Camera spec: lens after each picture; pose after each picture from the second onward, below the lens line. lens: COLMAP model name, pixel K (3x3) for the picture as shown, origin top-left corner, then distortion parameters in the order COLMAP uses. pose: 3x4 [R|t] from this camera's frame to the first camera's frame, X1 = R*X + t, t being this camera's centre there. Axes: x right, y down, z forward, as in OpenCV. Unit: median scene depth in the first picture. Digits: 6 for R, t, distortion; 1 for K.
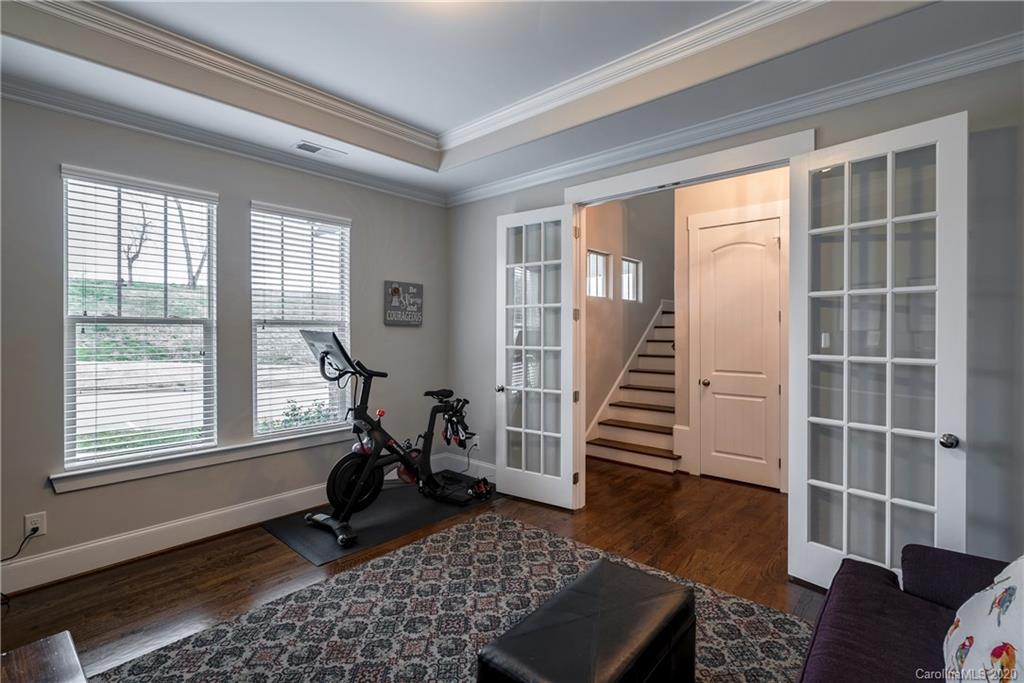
lens RADIAL K [[481.8, 0, 508.4], [0, 481.8, 331.9], [0, 0, 1]] dist [-0.000661, 0.000366]
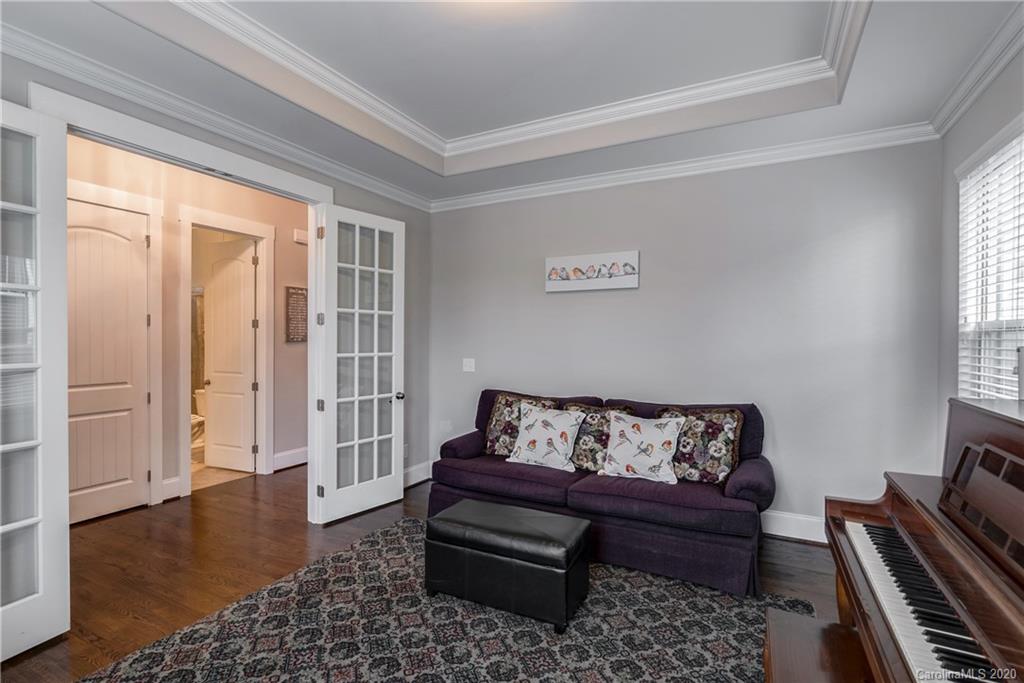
lens RADIAL K [[470.1, 0, 517.5], [0, 470.1, 342.4], [0, 0, 1]] dist [-0.001541, 0.000075]
pose [[-0.249895, -0.010485, 0.968216, -0.865149], [-0.002029, 0.999945, 0.010305, 0.000000], [-0.968271, 0.000611, -0.249902, 0.907027]]
